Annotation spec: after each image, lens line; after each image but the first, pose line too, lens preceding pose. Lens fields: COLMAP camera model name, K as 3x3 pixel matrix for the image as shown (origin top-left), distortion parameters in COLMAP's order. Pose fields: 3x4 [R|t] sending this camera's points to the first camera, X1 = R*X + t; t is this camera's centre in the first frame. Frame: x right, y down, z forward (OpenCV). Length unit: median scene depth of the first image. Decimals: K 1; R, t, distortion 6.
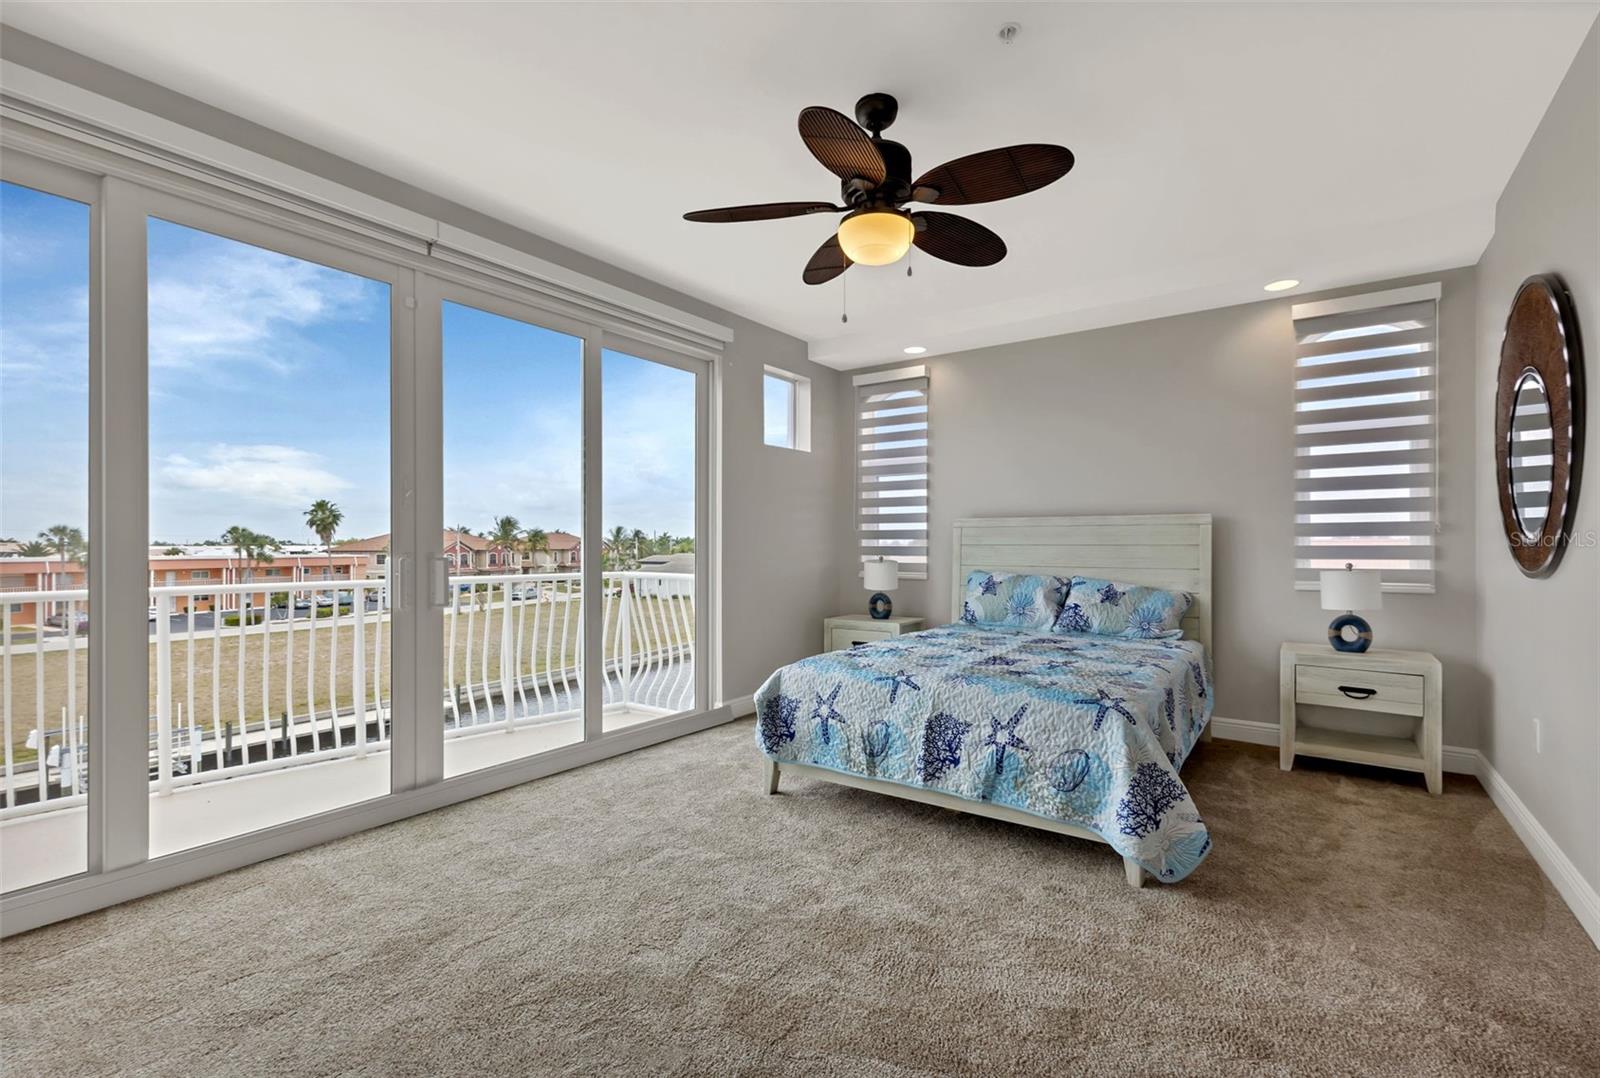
lens RADIAL K [[709.9, 0, 800.0], [0, 709.9, 539.0], [0, 0, 1]] dist [0.015448, -0.000003]
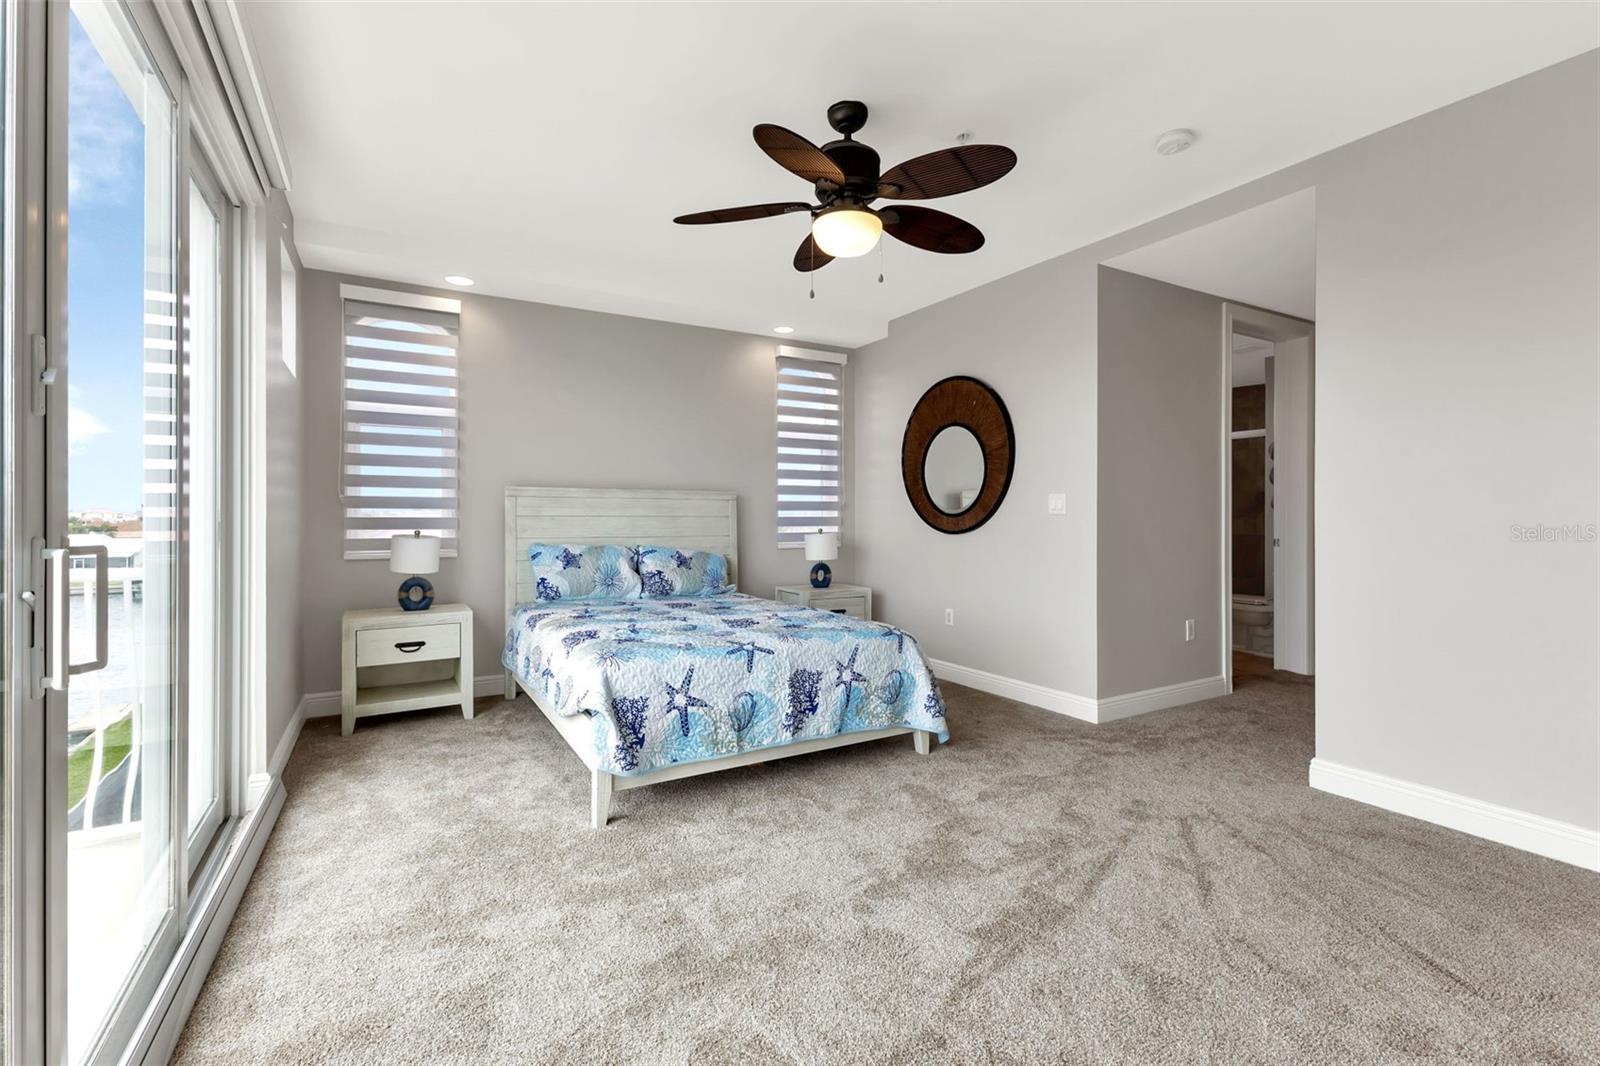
lens RADIAL K [[711.8, 0, 799.7], [0, 711.8, 515.2], [0, 0, 1]] dist [0.009249, -0.000588]
pose [[0.421562, 0.003420, 0.906793, -0.726285], [-0.007944, 0.999968, -0.000078, 0.007484], [-0.906765, -0.007170, 0.421576, 0.493438]]
